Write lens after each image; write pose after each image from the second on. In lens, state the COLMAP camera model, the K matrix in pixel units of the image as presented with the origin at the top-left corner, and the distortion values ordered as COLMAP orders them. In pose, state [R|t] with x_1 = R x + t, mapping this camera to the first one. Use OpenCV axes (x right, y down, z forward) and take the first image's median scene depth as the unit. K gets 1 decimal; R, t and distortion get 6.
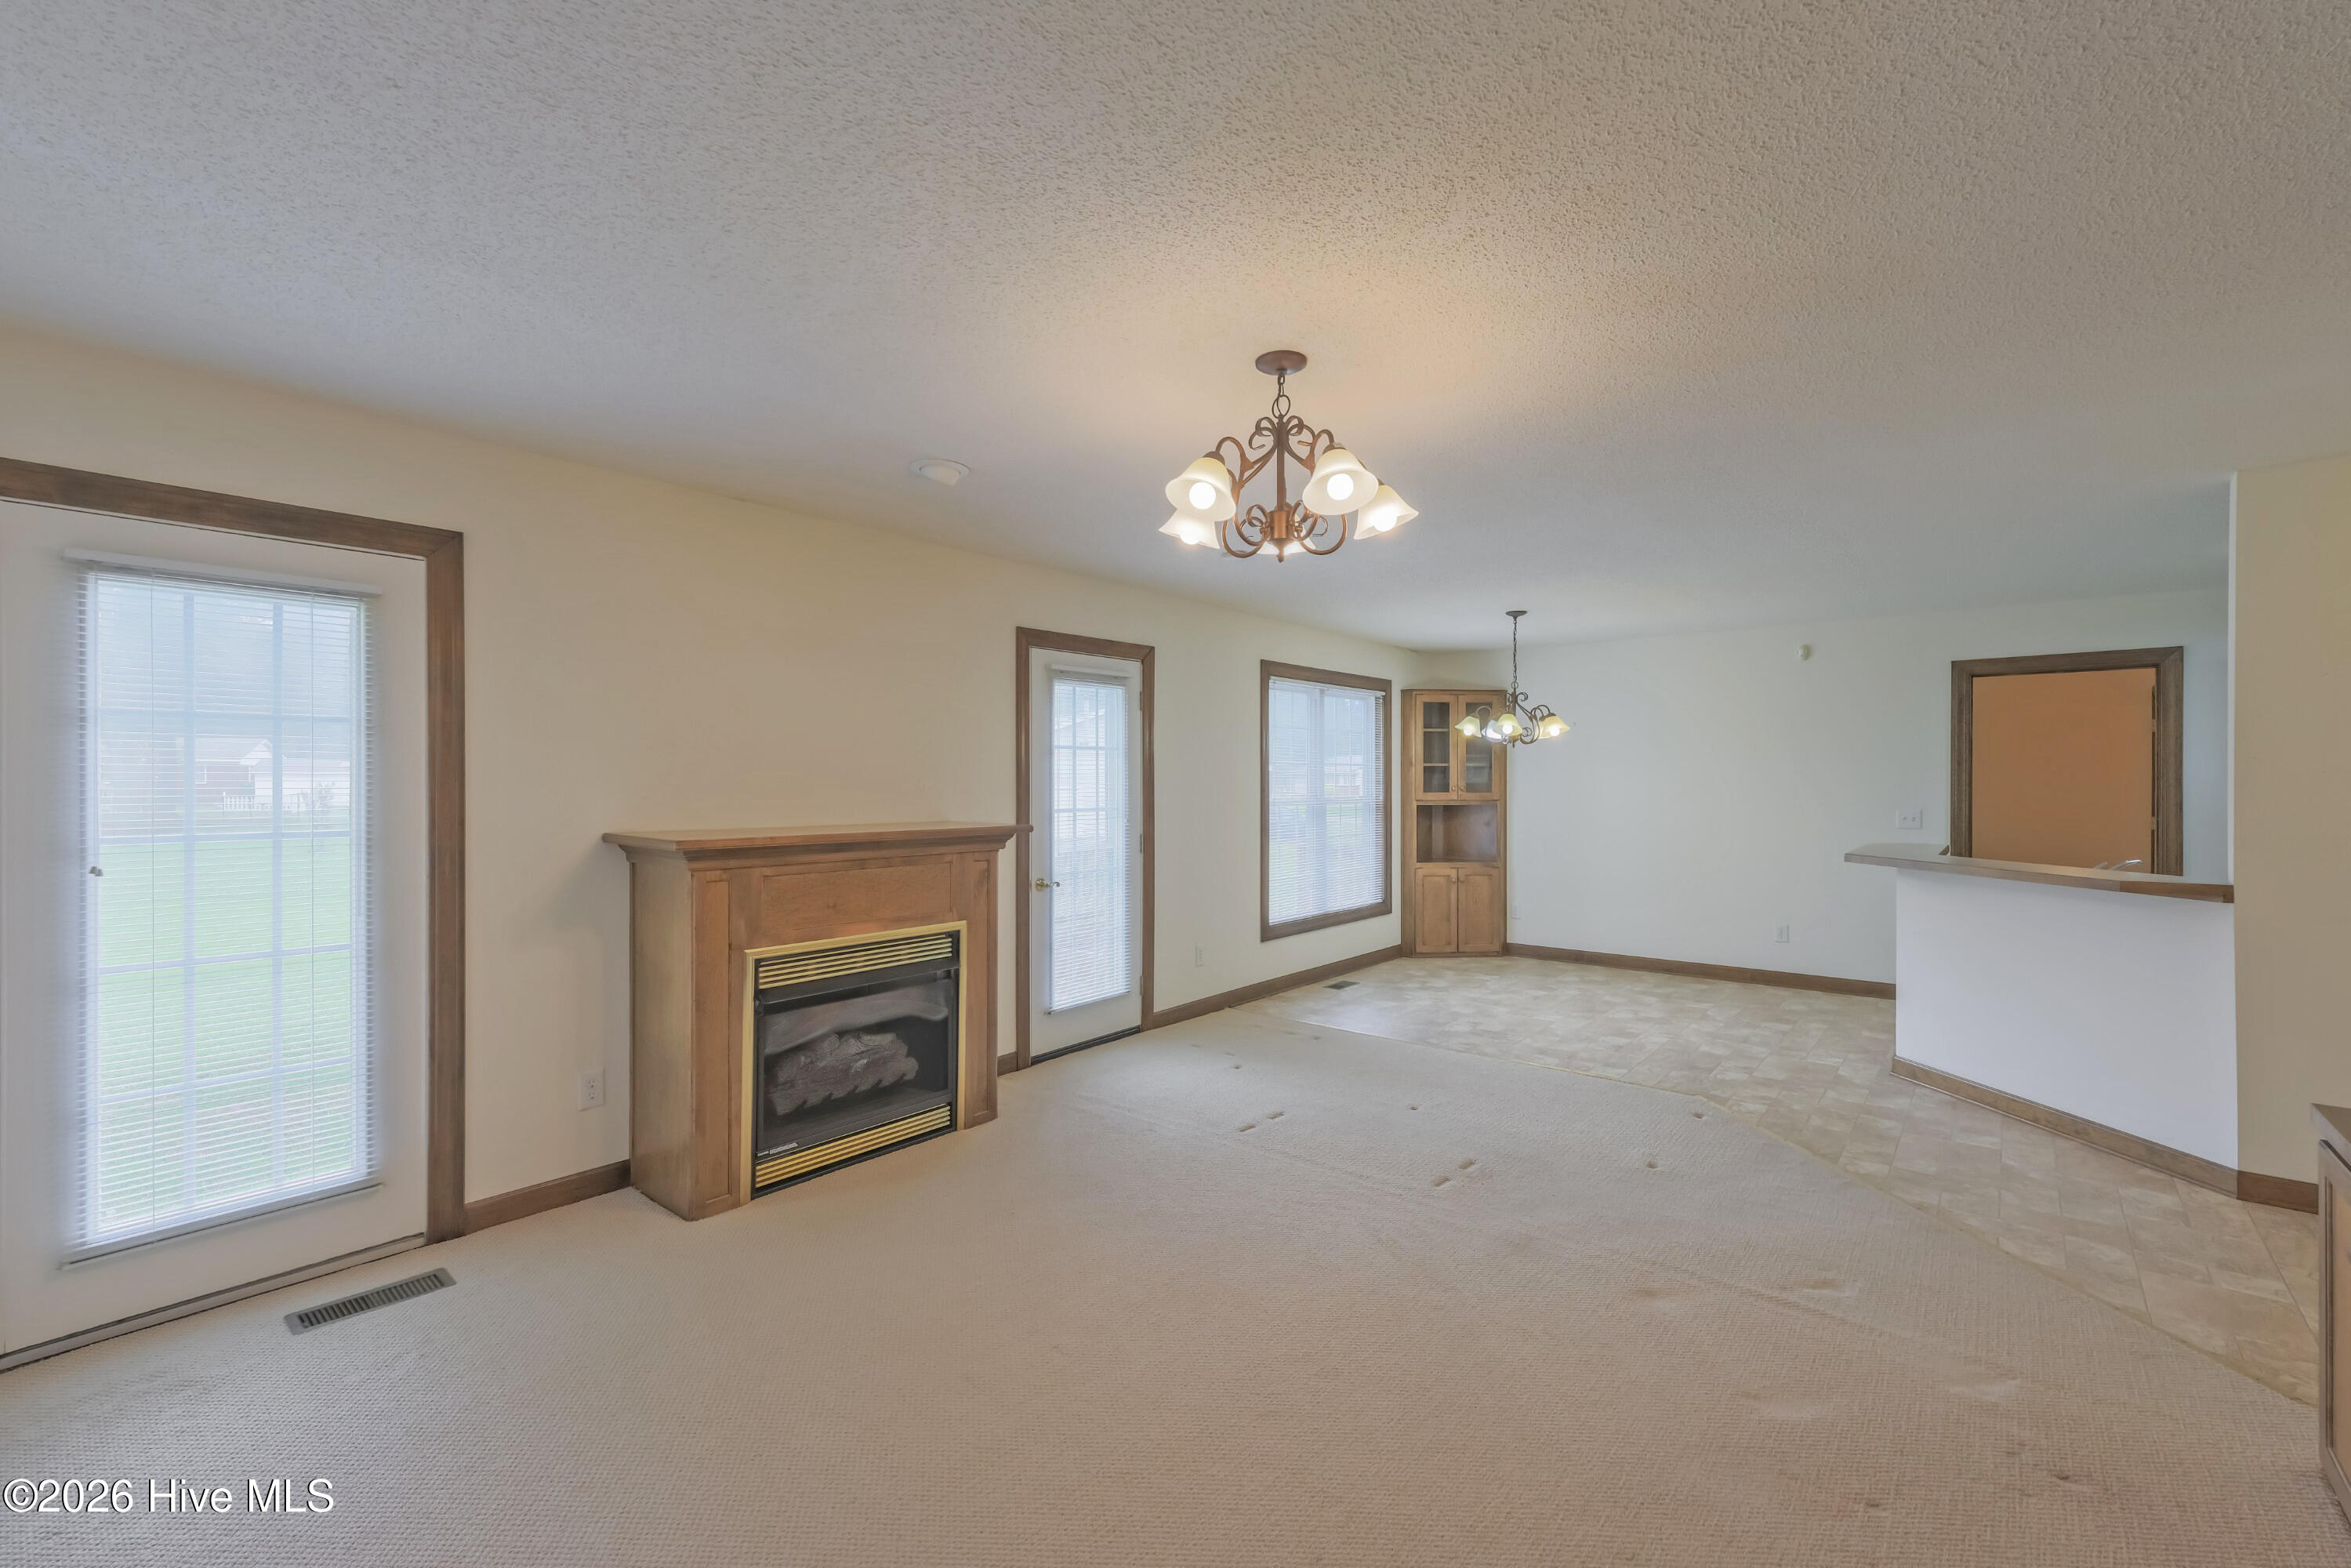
lens RADIAL K [[988.9, 0, 1180.1], [0, 988.9, 794.4], [0, 0, 1]] dist [-0.007007, 0.001710]
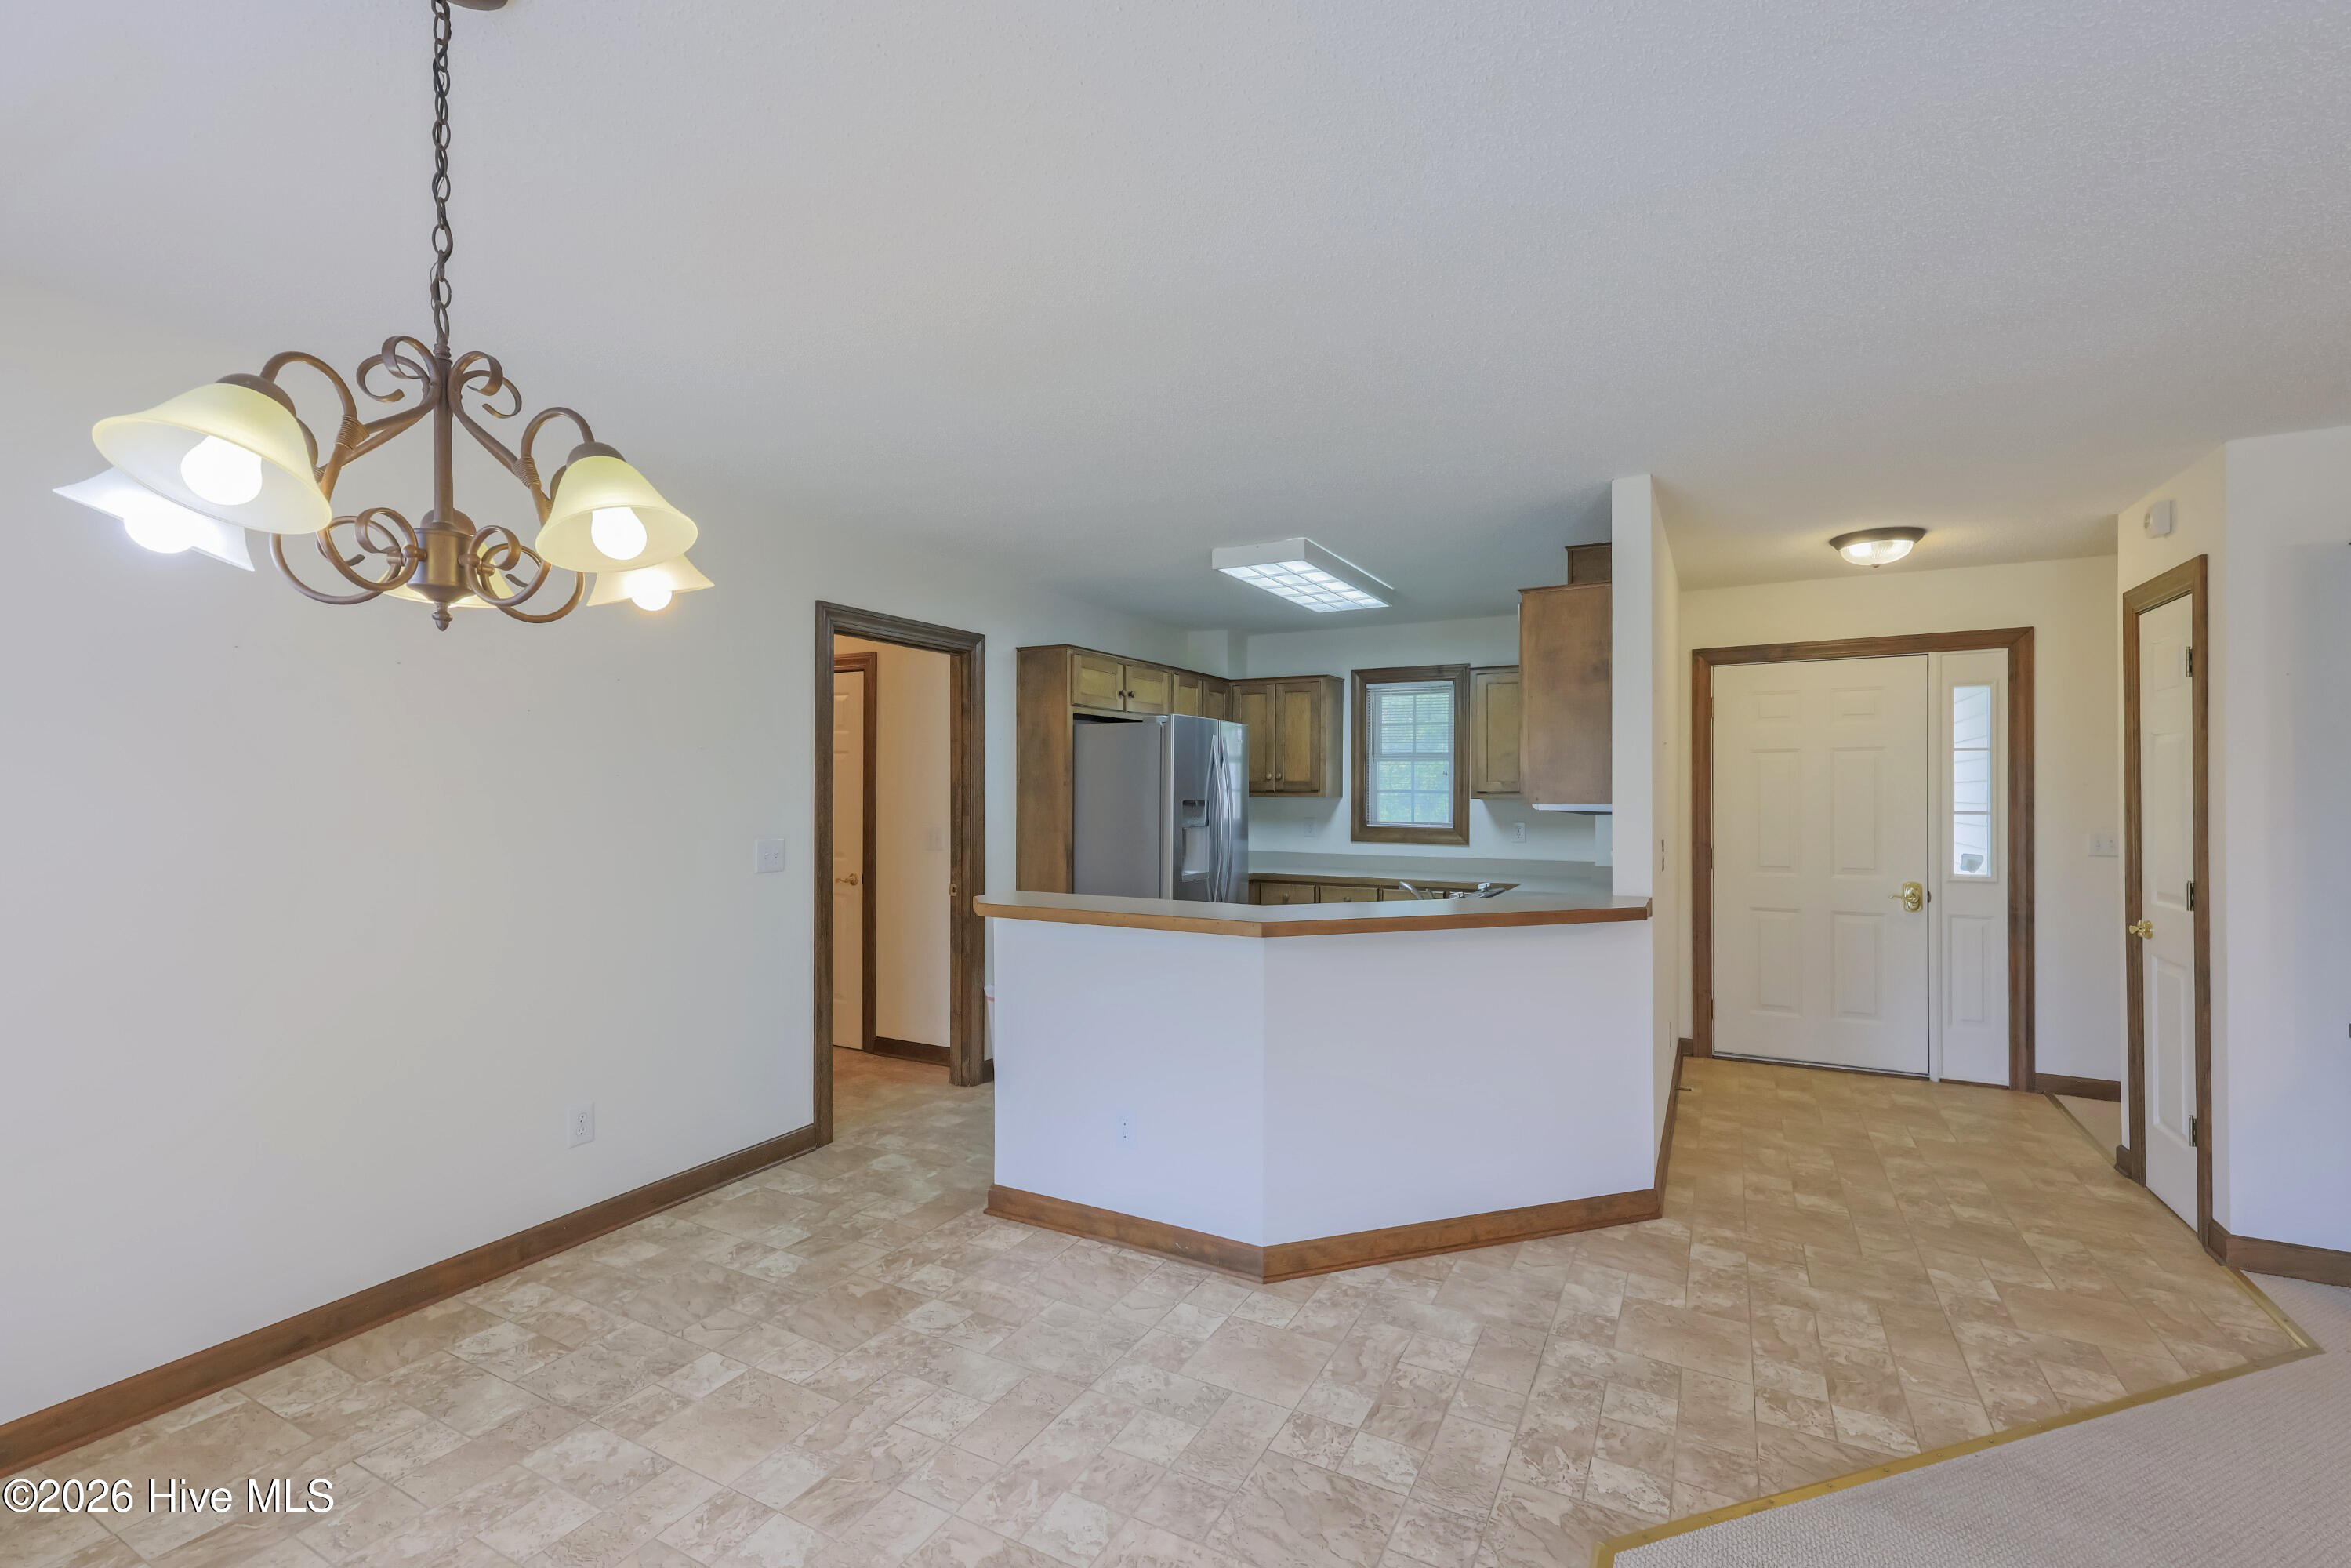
lens RADIAL K [[988.9, 0, 1177.3], [0, 988.9, 790.9], [0, 0, 1]] dist [-0.007007, 0.001710]
pose [[-0.183416, -0.001184, 0.983035, 0.168175], [0.021721, 0.999750, 0.005257, -0.027920], [-0.982795, 0.022317, -0.183345, 1.444799]]
